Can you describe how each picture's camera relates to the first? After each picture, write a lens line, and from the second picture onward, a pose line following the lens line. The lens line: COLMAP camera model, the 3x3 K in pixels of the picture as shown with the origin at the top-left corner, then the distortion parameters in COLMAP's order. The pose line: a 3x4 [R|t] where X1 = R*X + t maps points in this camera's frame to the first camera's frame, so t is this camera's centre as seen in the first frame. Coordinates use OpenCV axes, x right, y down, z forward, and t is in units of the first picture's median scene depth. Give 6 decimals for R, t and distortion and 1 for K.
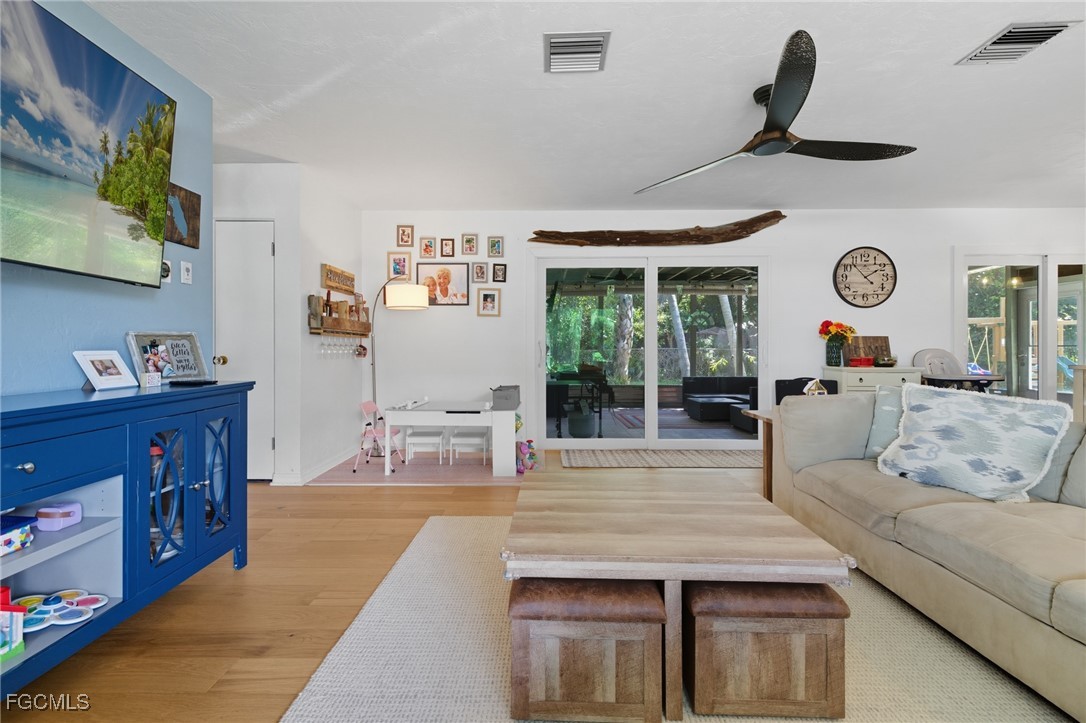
lens RADIAL K [[459.1, 0, 538.3], [0, 459.1, 353.6], [0, 0, 1]] dist [0.003824, 0.000277]
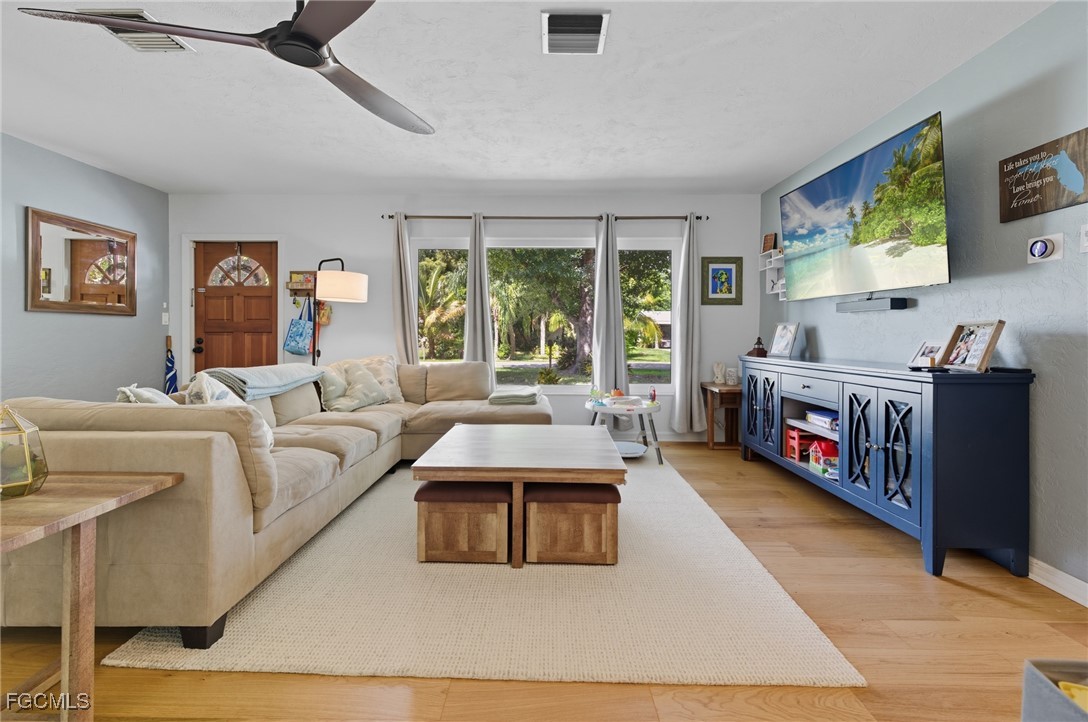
lens RADIAL K [[472.0, 0, 539.4], [0, 472.0, 343.0], [0, 0, 1]] dist [0.003855, 0.000433]
pose [[-0.999454, -0.002462, -0.032956, 0.242517], [-0.004148, 0.998681, 0.051183, -0.061951], [0.032787, 0.051292, -0.998145, 2.569095]]
